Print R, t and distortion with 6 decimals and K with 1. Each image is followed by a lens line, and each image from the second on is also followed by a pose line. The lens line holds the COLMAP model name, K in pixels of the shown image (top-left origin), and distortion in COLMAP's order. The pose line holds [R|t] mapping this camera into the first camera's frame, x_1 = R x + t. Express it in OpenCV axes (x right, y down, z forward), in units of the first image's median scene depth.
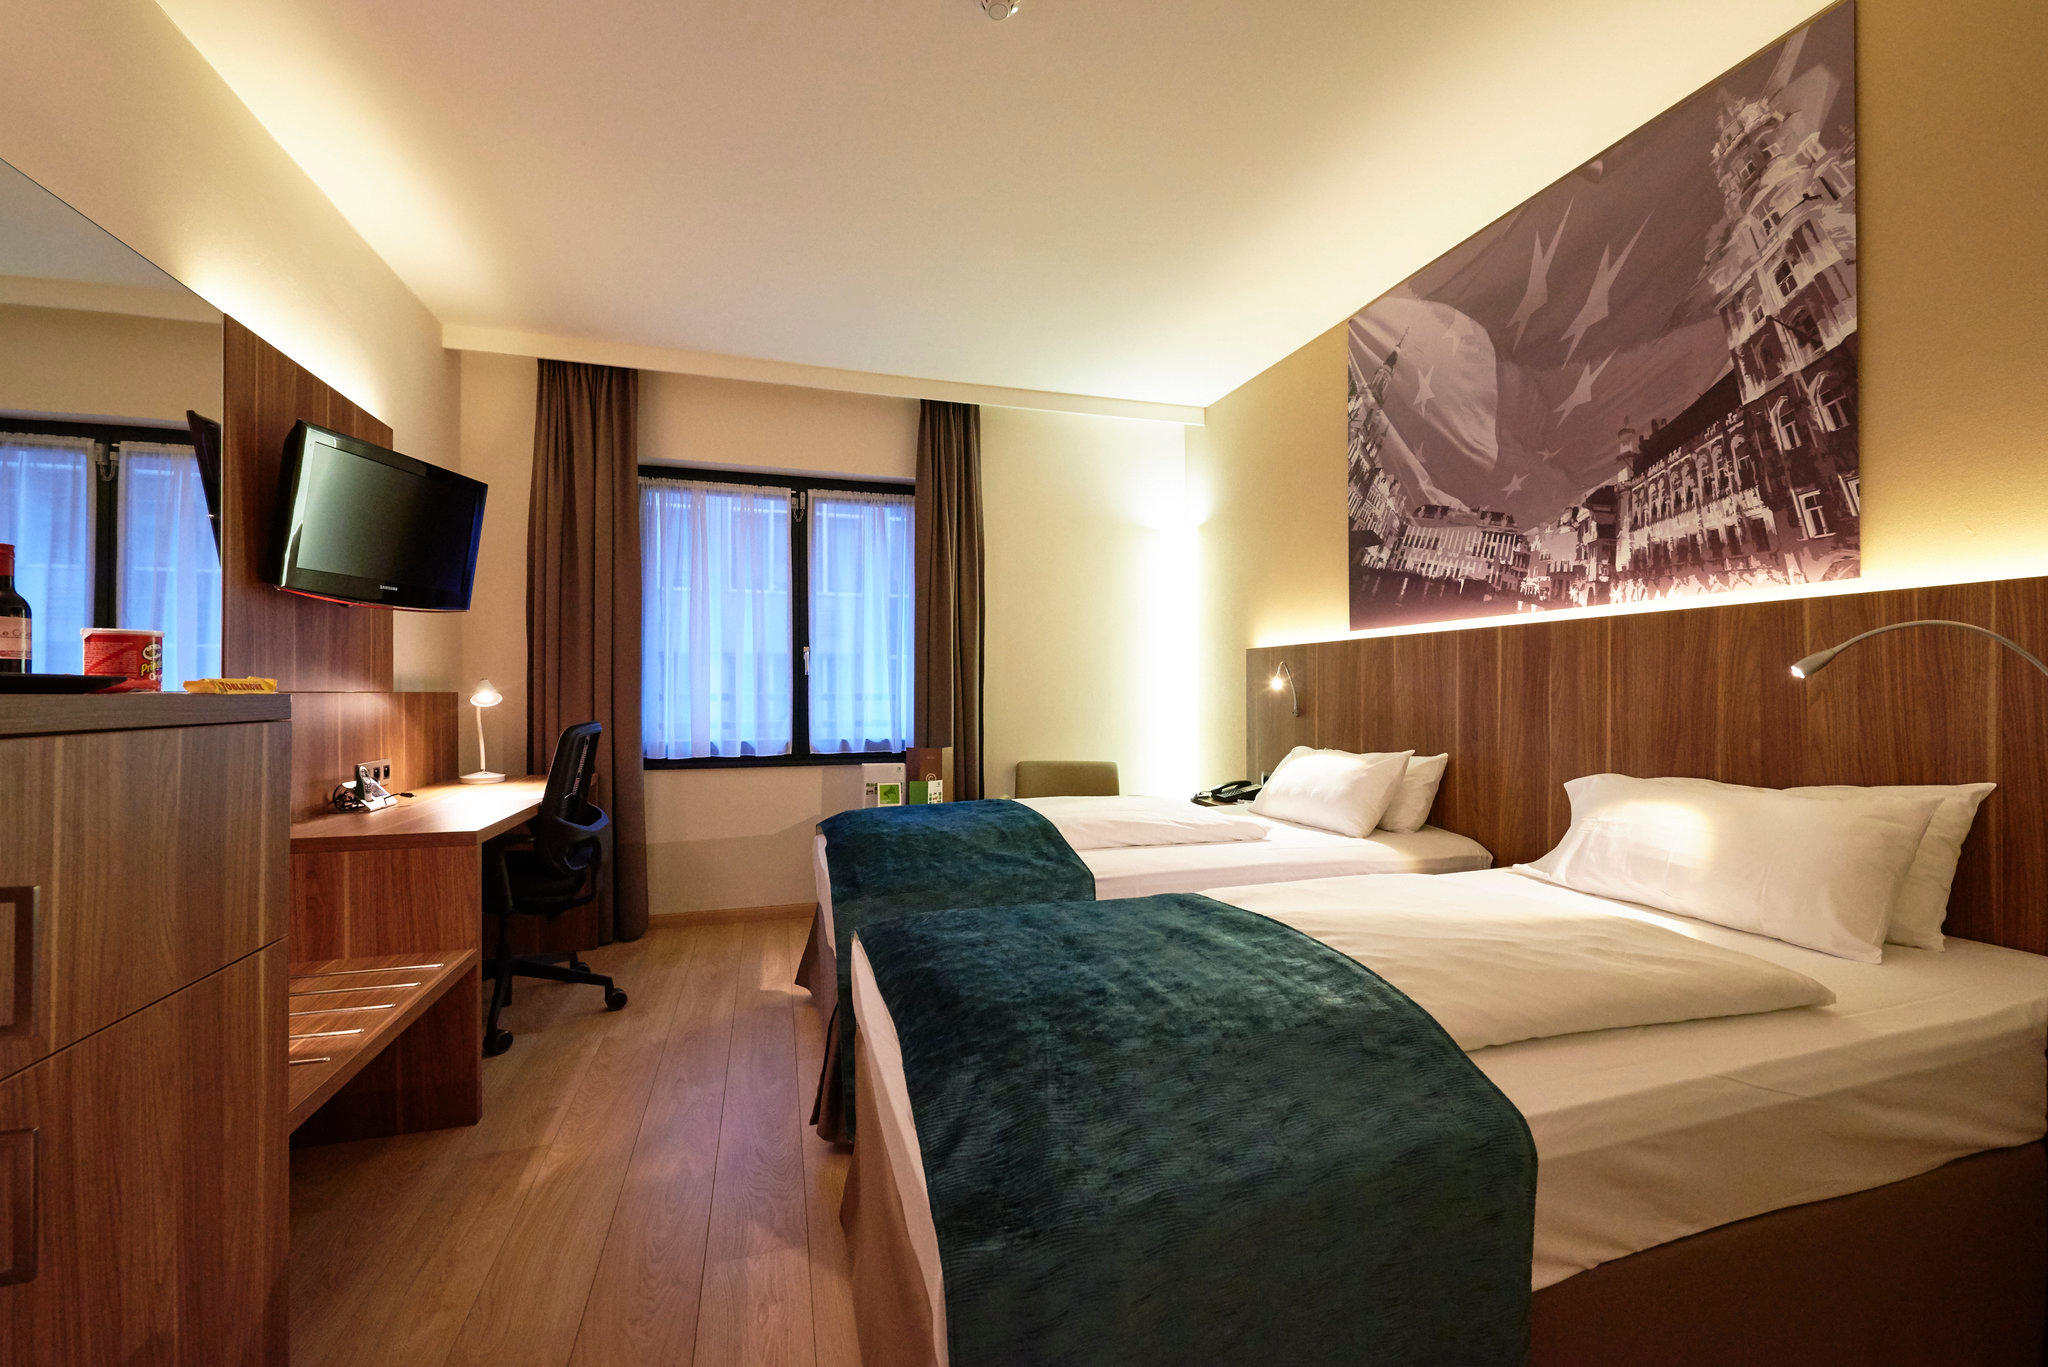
lens RADIAL K [[795.8, 0, 1011.1], [0, 795.8, 667.1], [0, 0, 1]] dist [0.000714, -0.000047]
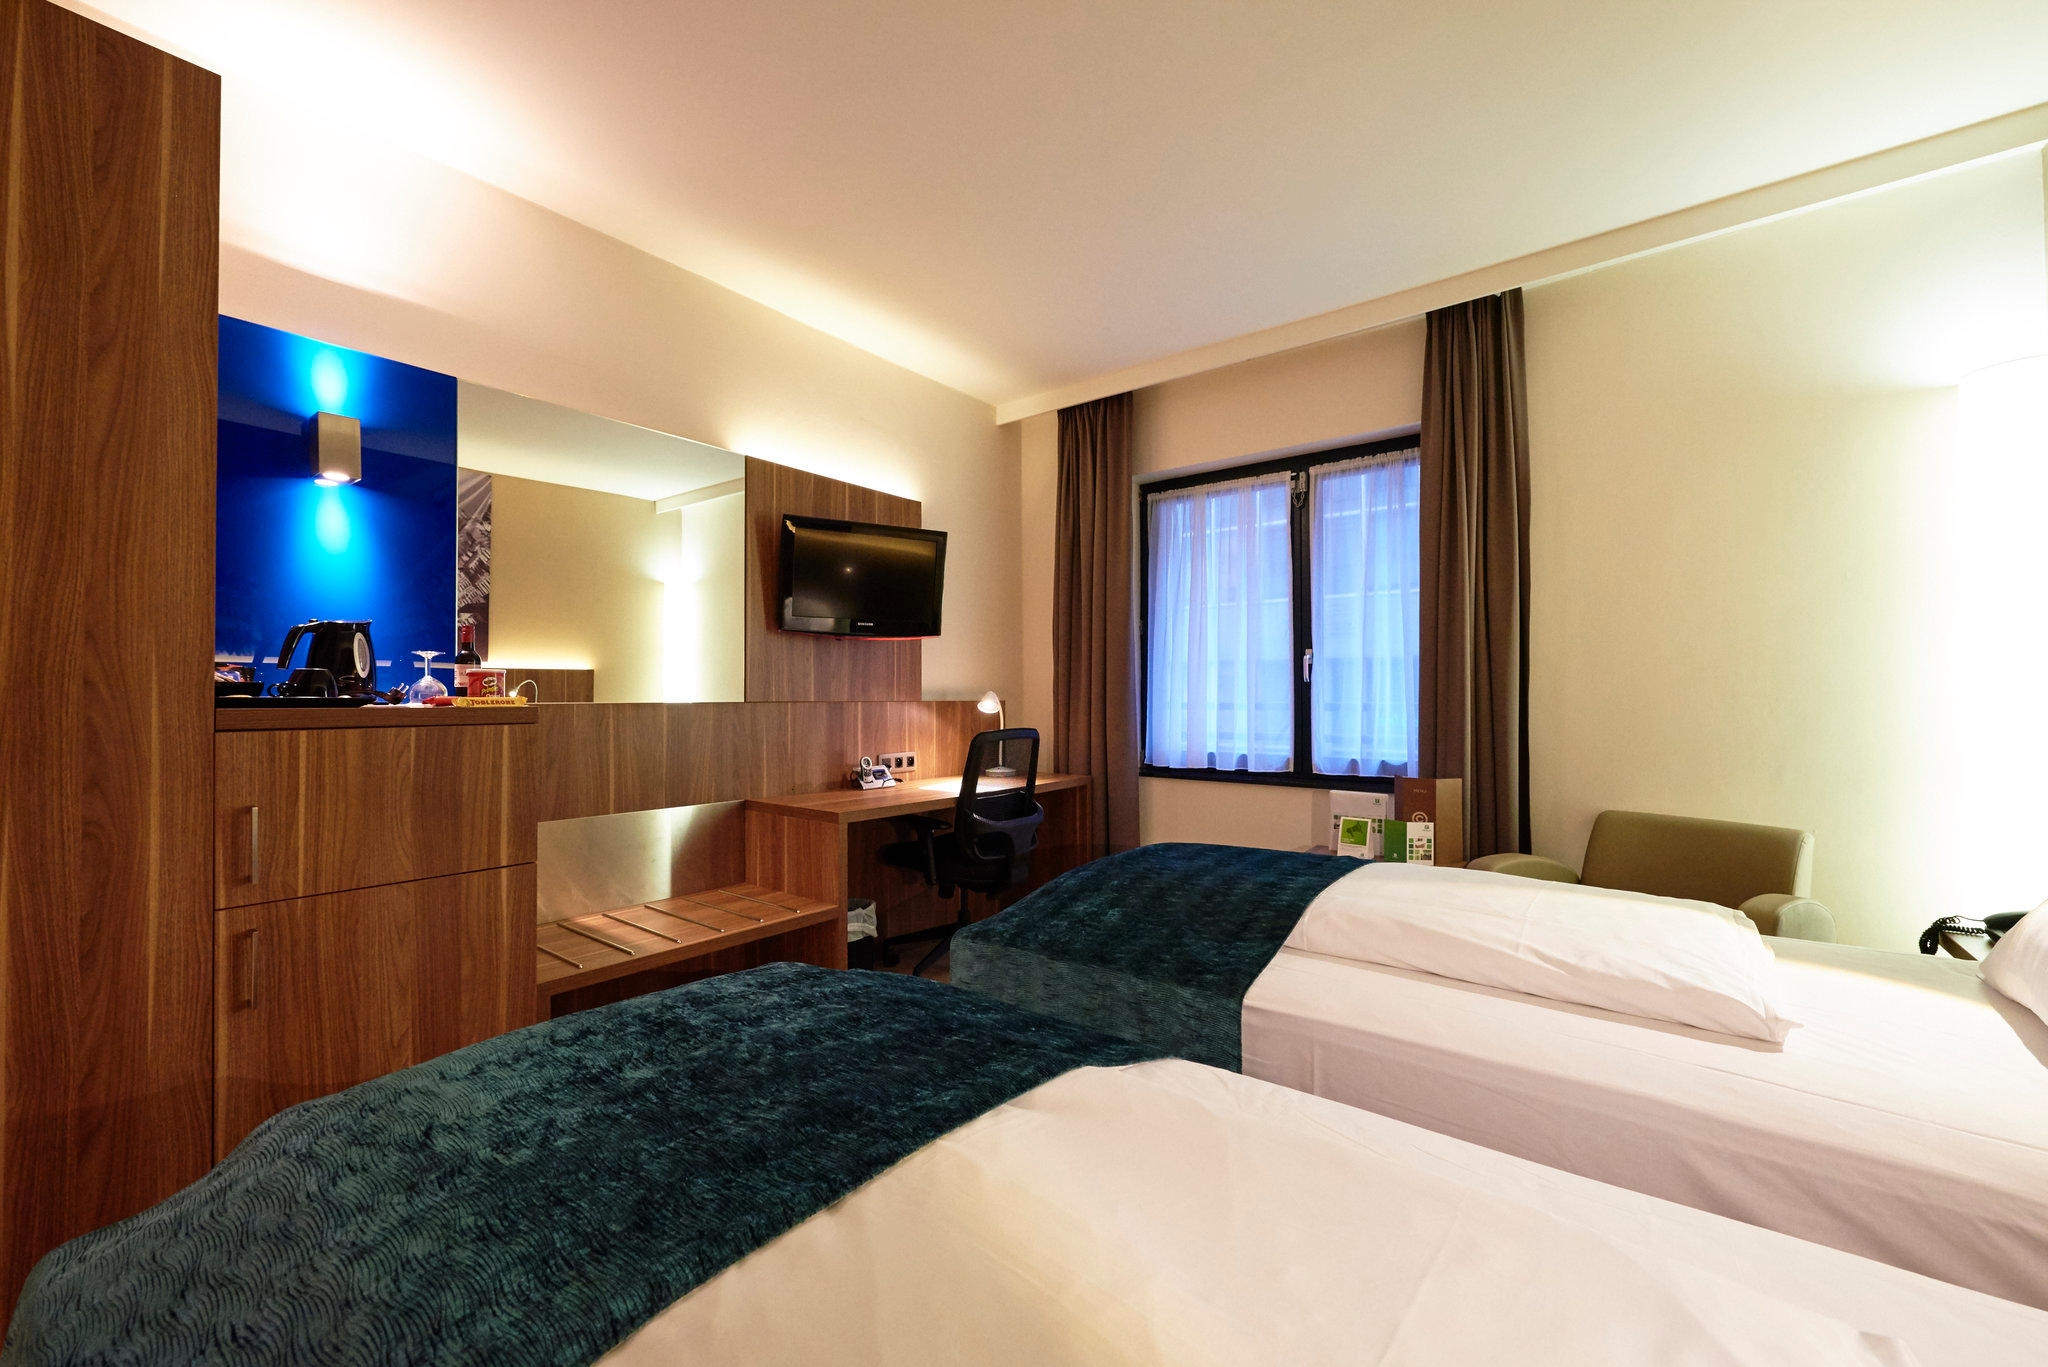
lens RADIAL K [[795.8, 0, 1025.9], [0, 795.8, 684.0], [0, 0, 1]] dist [0.000714, -0.000047]
pose [[0.597964, -0.011976, -0.801433, 0.263191], [0.024261, 0.999701, 0.003163, 0.001829], [0.801156, -0.021335, 0.598076, 0.243695]]
